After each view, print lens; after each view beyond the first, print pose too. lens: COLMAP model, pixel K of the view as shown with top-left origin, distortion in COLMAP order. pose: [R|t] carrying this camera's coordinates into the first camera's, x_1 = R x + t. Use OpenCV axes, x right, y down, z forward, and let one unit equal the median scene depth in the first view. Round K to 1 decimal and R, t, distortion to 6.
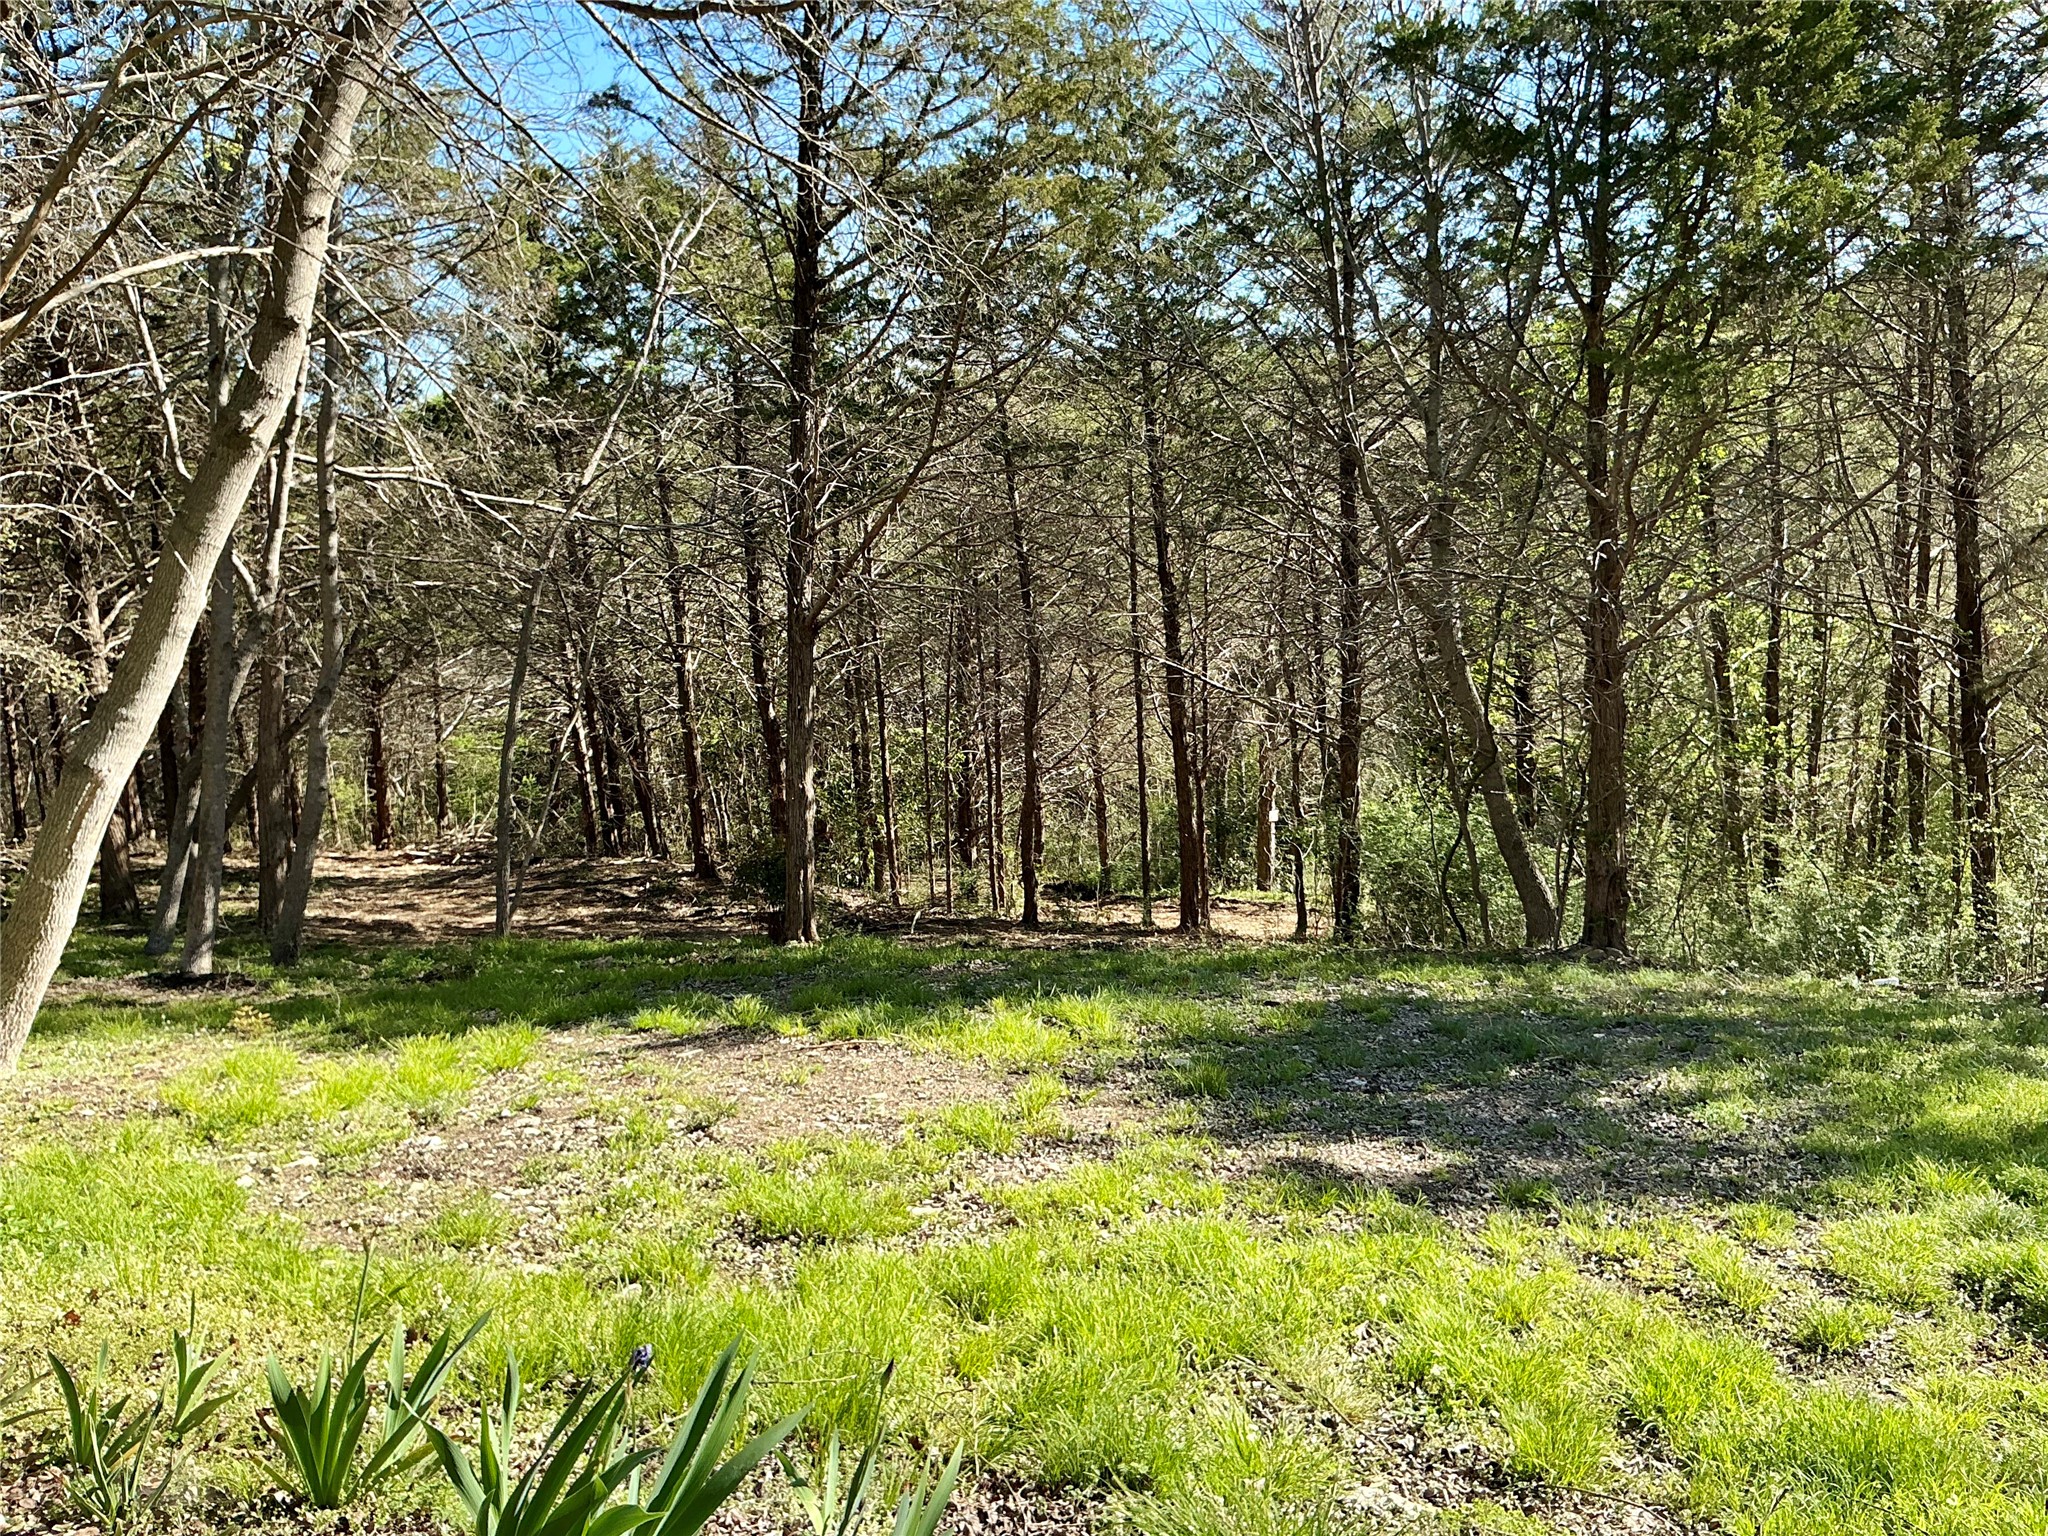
lens RADIAL K [[1696.6, 0, 1014.9], [0, 1696.6, 757.2], [0, 0, 1]] dist [0.121923, -0.247071]
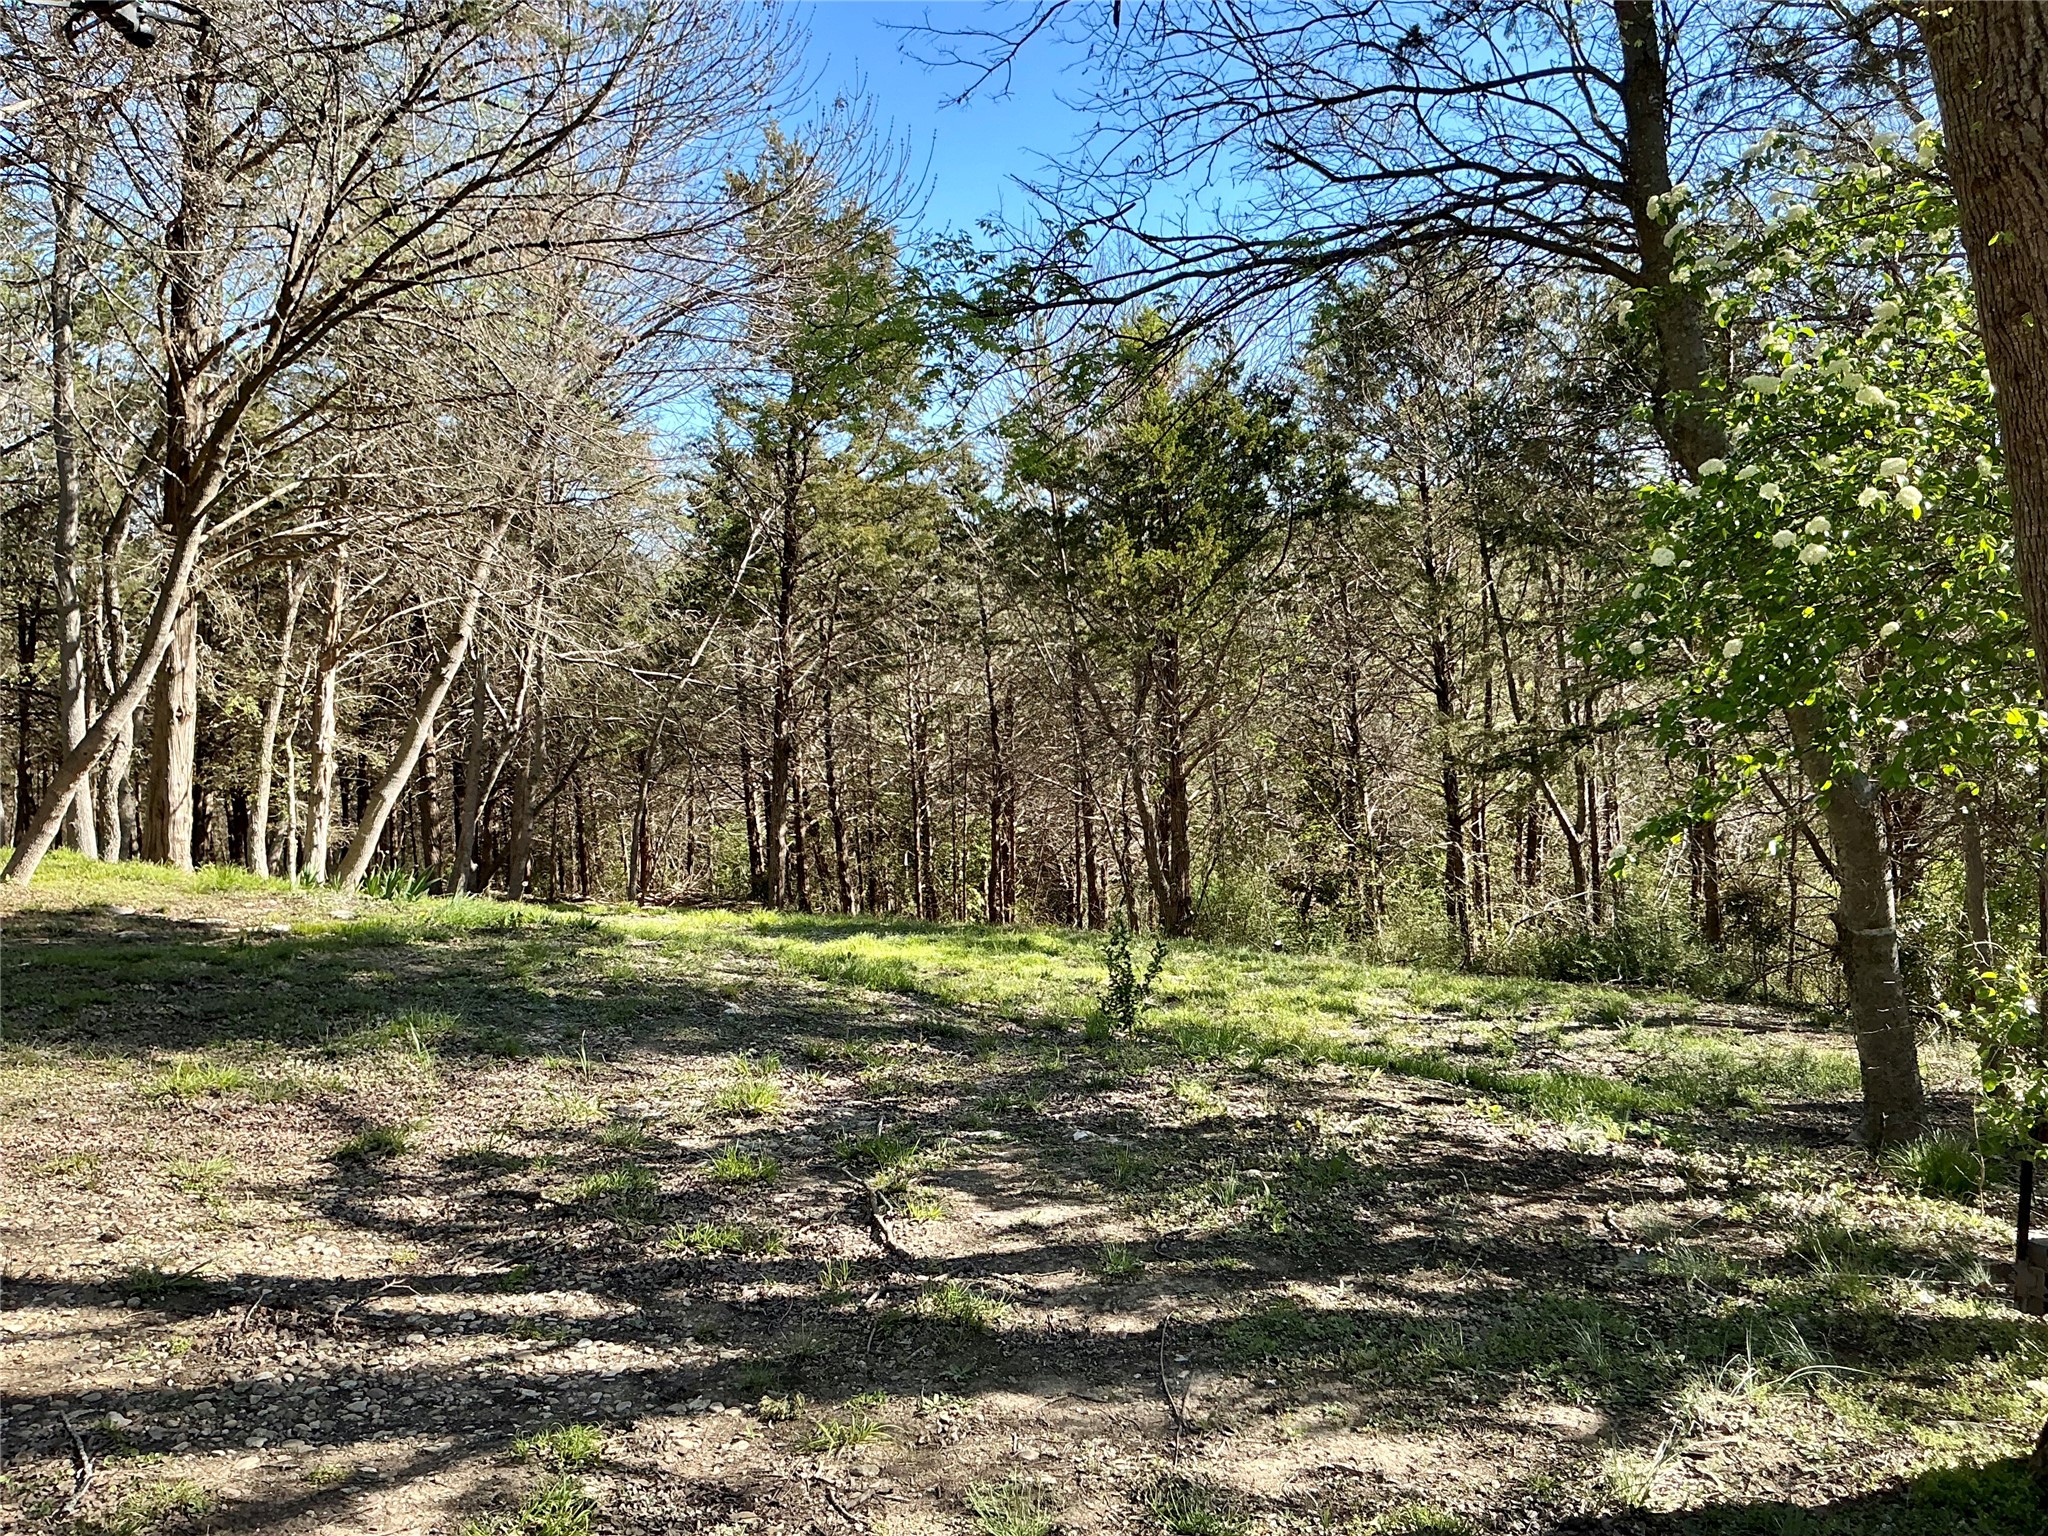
lens RADIAL K [[1696.6, 0, 1043.8], [0, 1696.6, 779.8], [0, 0, 1]] dist [0.121923, -0.247071]
pose [[0.982176, 0.031855, -0.185245, 0.473623], [-0.042633, 0.997603, -0.054496, 0.040891], [0.183065, 0.061423, 0.981180, -0.706362]]
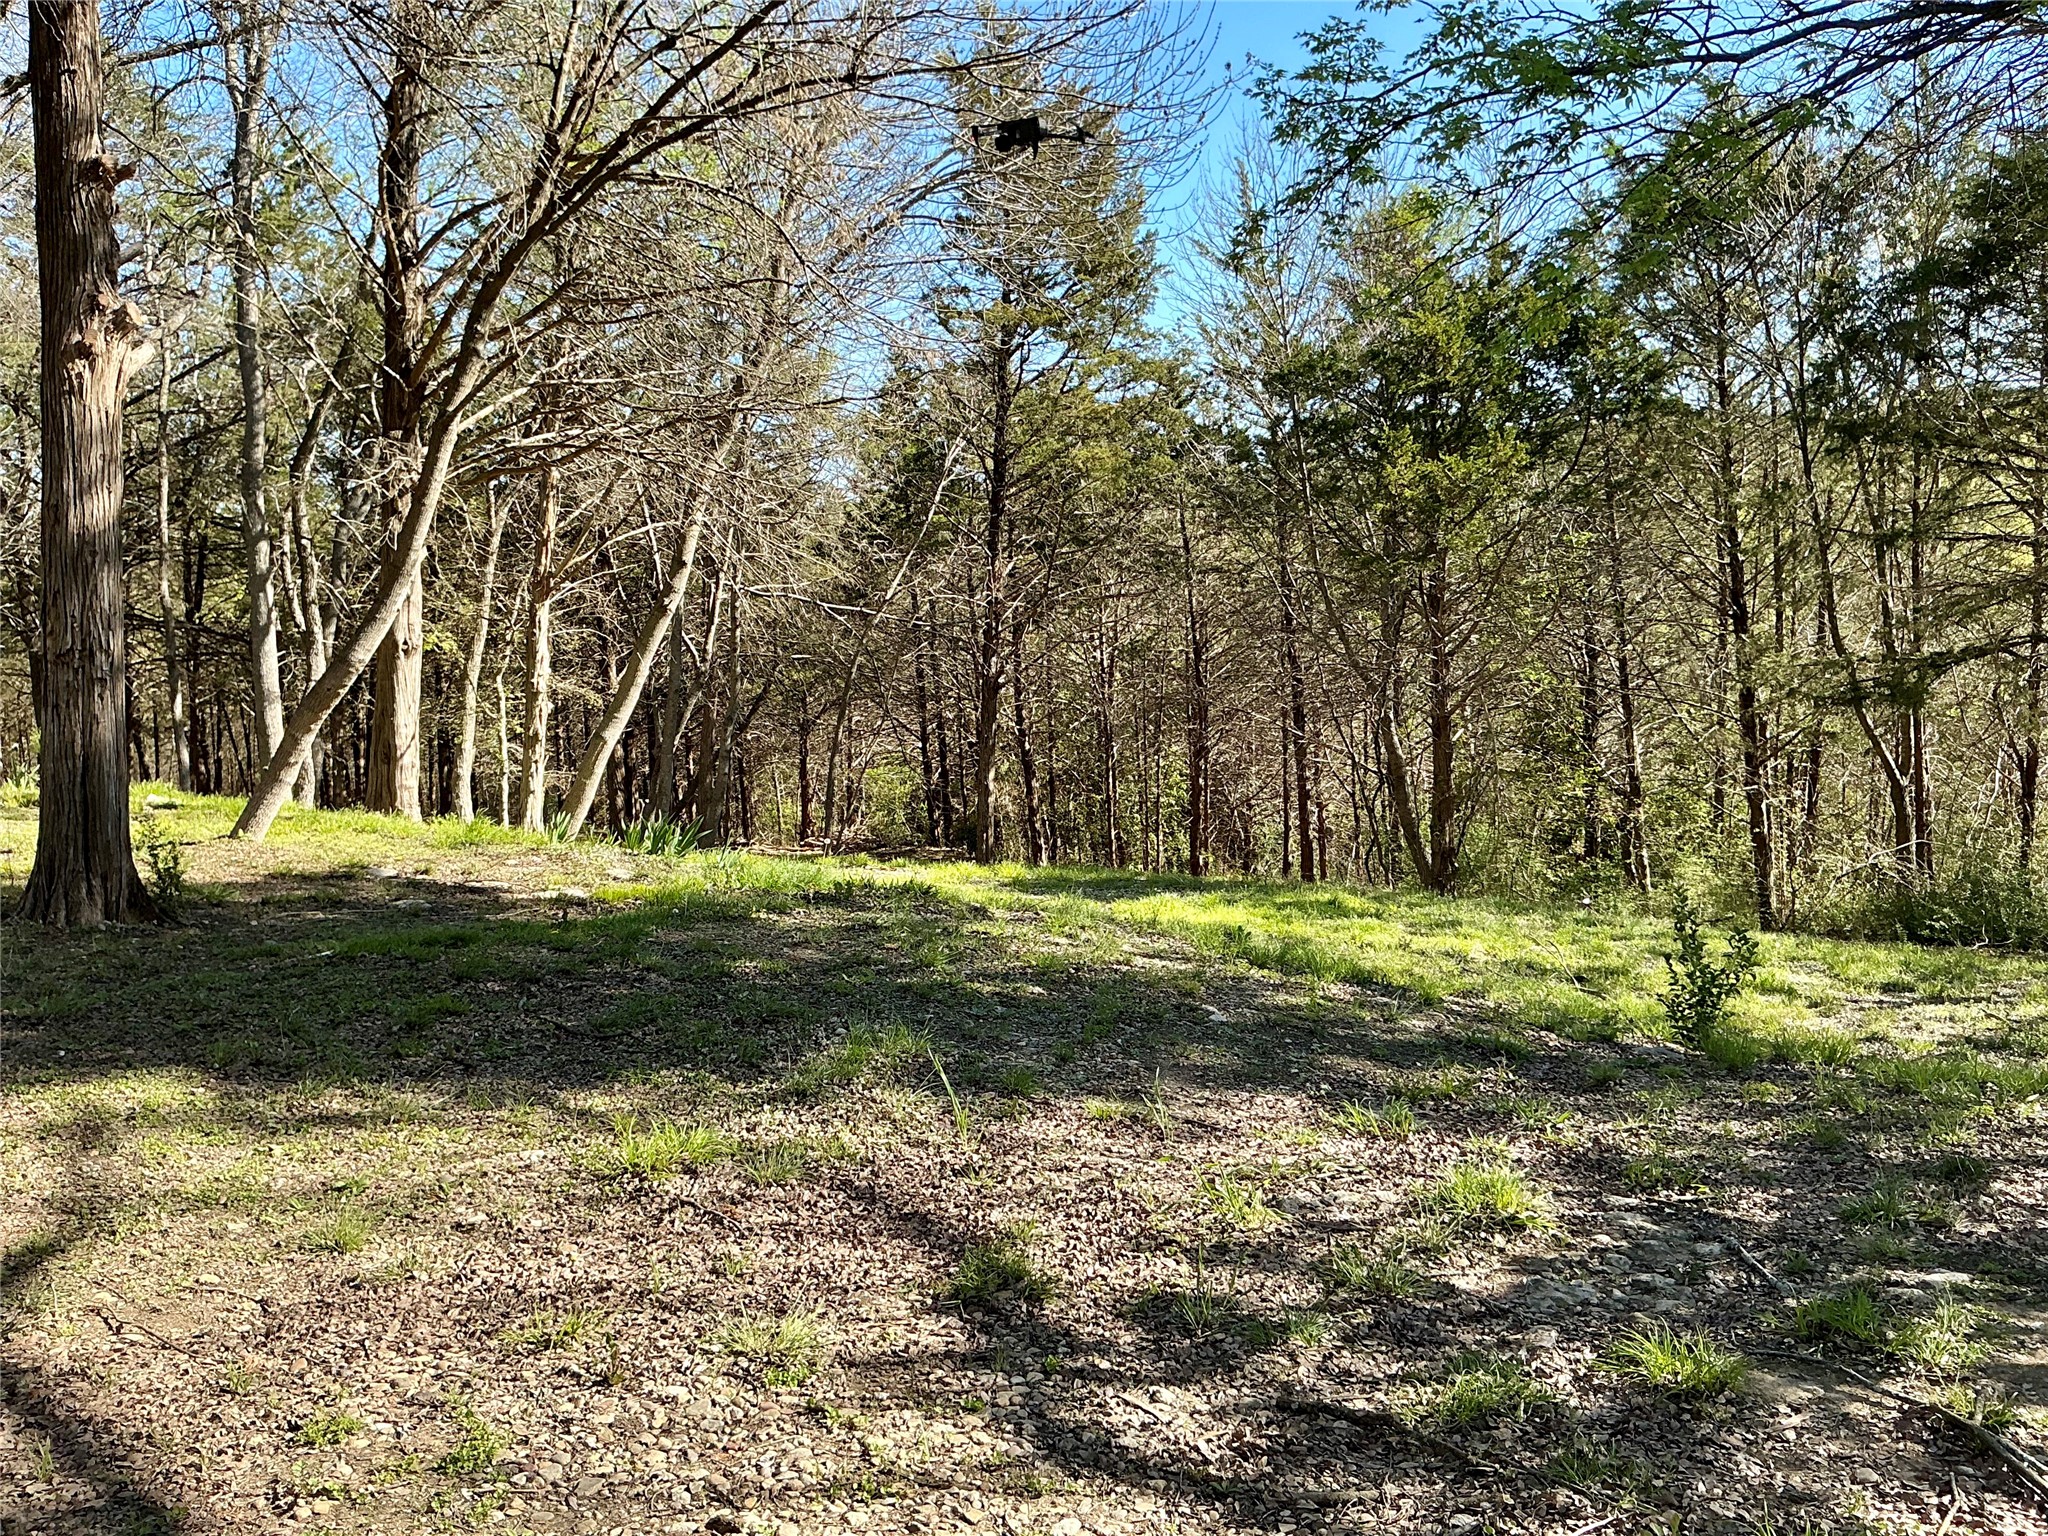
lens RADIAL K [[1696.6, 0, 1033.2], [0, 1696.6, 771.0], [0, 0, 1]] dist [0.121923, -0.247071]
pose [[0.967389, 0.035579, -0.250786, 0.331736], [-0.042476, 0.998852, -0.022141, 0.040106], [0.249710, 0.032072, 0.967789, -0.597691]]
